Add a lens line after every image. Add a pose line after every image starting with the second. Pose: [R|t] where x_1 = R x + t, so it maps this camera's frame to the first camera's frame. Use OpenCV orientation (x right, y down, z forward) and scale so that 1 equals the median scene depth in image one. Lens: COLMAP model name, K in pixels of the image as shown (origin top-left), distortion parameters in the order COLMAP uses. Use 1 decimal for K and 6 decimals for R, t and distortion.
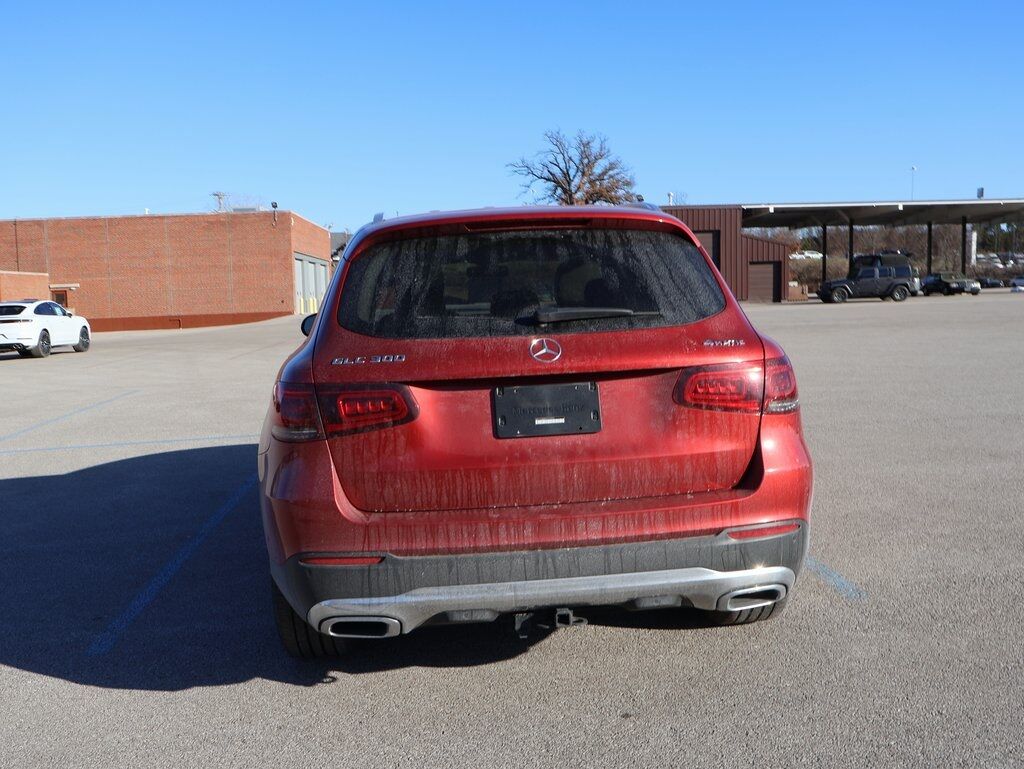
lens RADIAL K [[968.3, 0, 523.6], [0, 968.3, 399.0], [0, 0, 1]] dist [-0.010825, 0.000000]
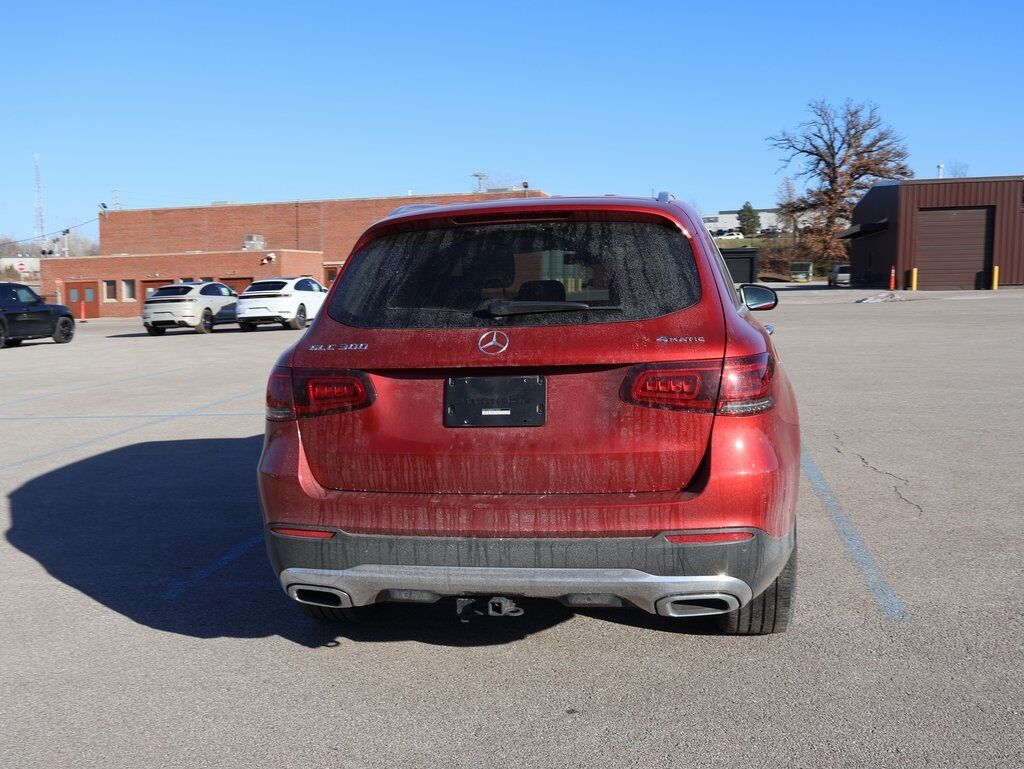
lens RADIAL K [[968.3, 0, 503.1], [0, 968.3, 375.8], [0, 0, 1]] dist [-0.010825, 0.000000]
pose [[0.960428, 0.034632, -0.276366, 0.303299], [-0.034867, 0.999384, 0.004065, -0.019311], [0.276337, 0.005732, 0.961044, 0.021484]]
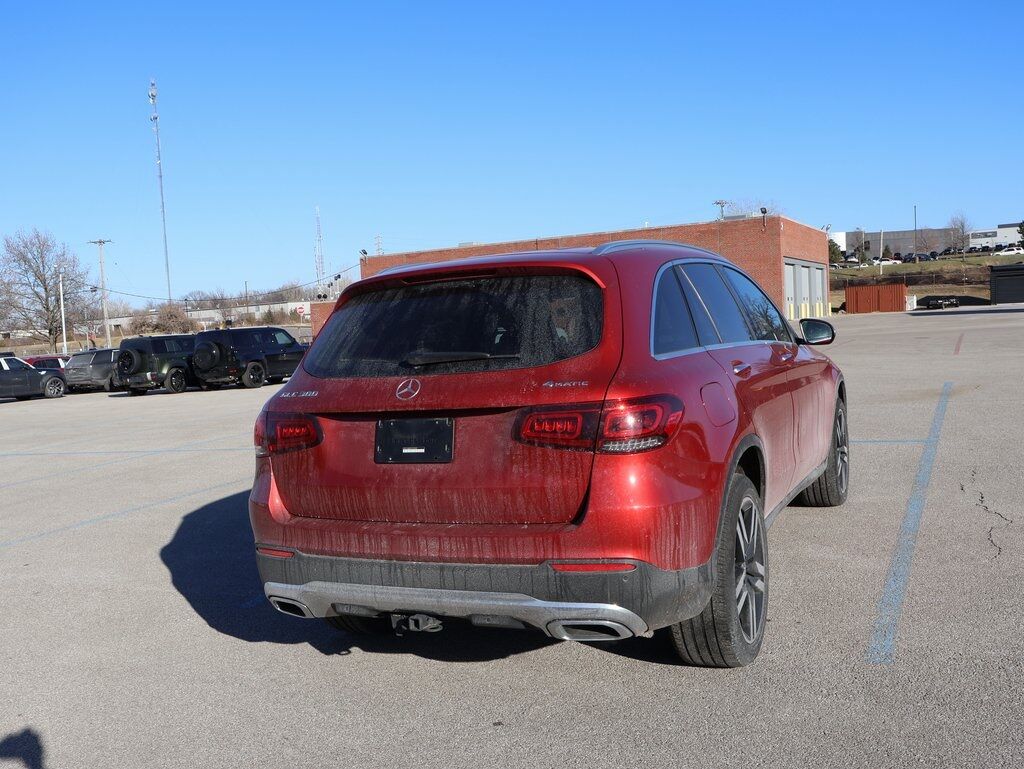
lens RADIAL K [[968.3, 0, 508.3], [0, 968.3, 380.7], [0, 0, 1]] dist [-0.010825, 0.000000]
pose [[0.854350, 0.013788, -0.519514, 0.696623], [-0.024596, 0.999601, -0.013919, -0.045333], [0.519115, 0.024669, 0.854348, 0.066687]]
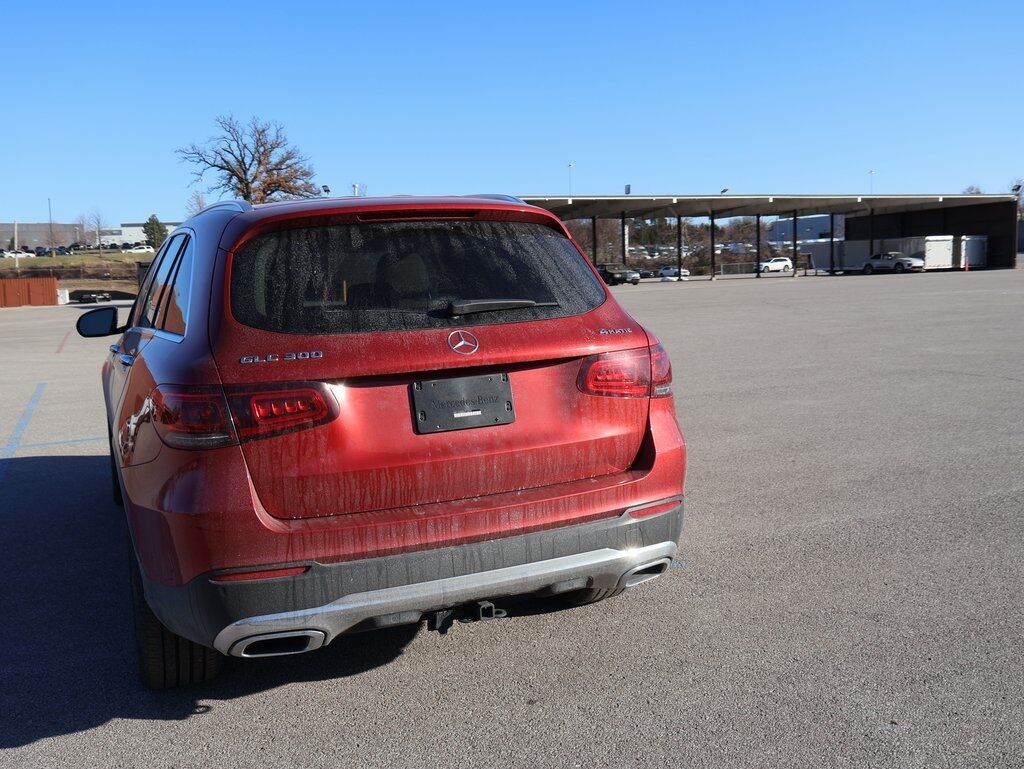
lens RADIAL K [[968.3, 0, 513.7], [0, 968.3, 376.8], [0, 0, 1]] dist [-0.010825, 0.000000]
pose [[0.949106, -0.034958, 0.313011, -0.229305], [0.039306, 0.999198, -0.007591, -0.005444], [-0.312495, 0.019508, 0.949719, 0.039166]]
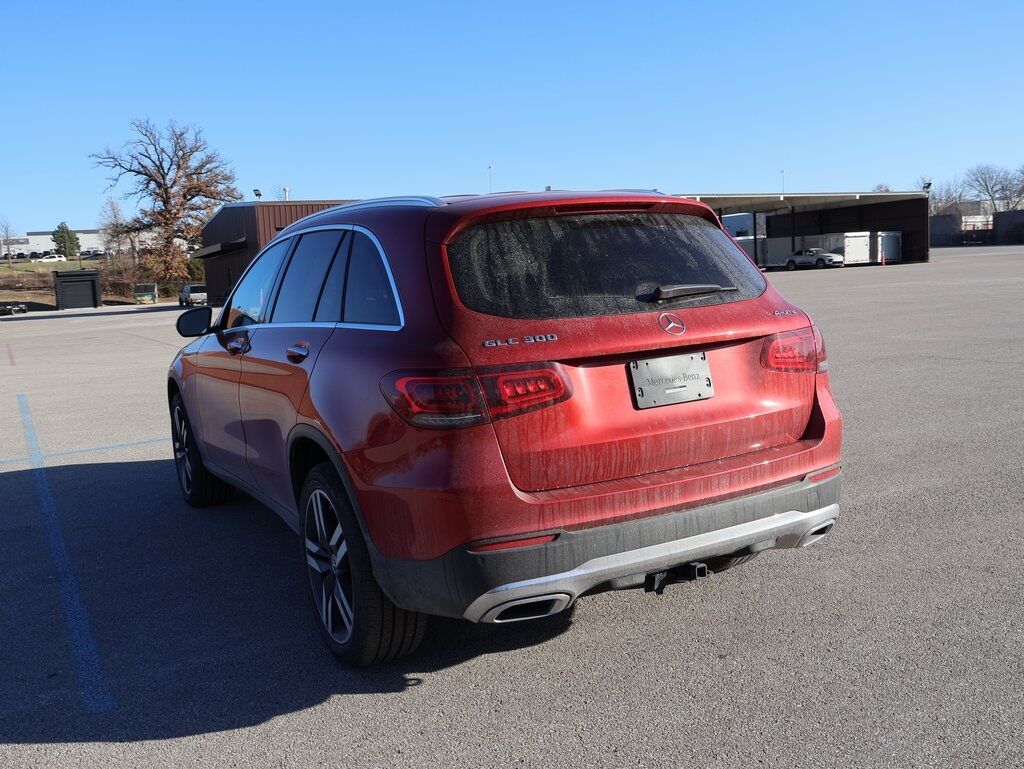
lens RADIAL K [[968.3, 0, 527.9], [0, 968.3, 382.1], [0, 0, 1]] dist [-0.010825, 0.000000]
pose [[0.914184, -0.062733, 0.400415, -0.533813], [0.068238, 0.997669, 0.000512, 0.002208], [-0.399514, 0.026855, 0.916334, 0.077961]]
